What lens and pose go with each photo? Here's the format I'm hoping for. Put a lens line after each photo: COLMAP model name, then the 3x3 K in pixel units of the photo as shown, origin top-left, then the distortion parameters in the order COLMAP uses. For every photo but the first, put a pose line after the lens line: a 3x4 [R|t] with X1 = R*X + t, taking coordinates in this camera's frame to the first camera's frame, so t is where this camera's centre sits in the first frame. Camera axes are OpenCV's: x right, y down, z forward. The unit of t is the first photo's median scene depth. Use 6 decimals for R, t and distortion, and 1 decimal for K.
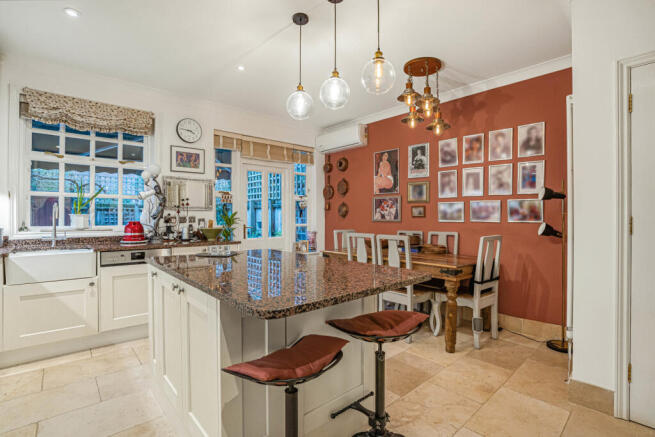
lens RADIAL K [[321.0, 0, 330.7], [0, 321.0, 220.3], [0, 0, 1]] dist [-0.030458, 0.000538]
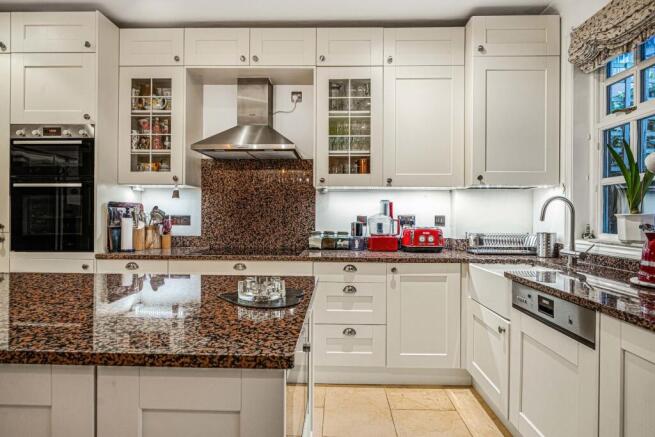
lens RADIAL K [[367.7, 0, 329.0], [0, 367.7, 213.2], [0, 0, 1]] dist [-0.003787, -0.000640]
pose [[-0.694468, -0.007231, -0.719487, -0.023648], [-0.015809, 0.999861, 0.005210, -0.019004], [0.719350, 0.014992, -0.694486, 1.229125]]
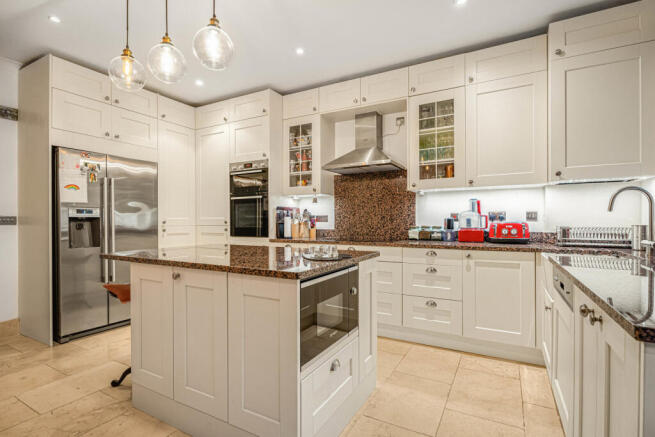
lens RADIAL K [[321.5, 0, 327.5], [0, 321.5, 218.5], [0, 0, 1]] dist [0.000794, 0.000013]
pose [[-0.949170, 0.002890, -0.314752, -0.091310], [0.000260, 0.999965, 0.008395, 0.003329], [0.314765, 0.007886, -0.949137, 1.482813]]
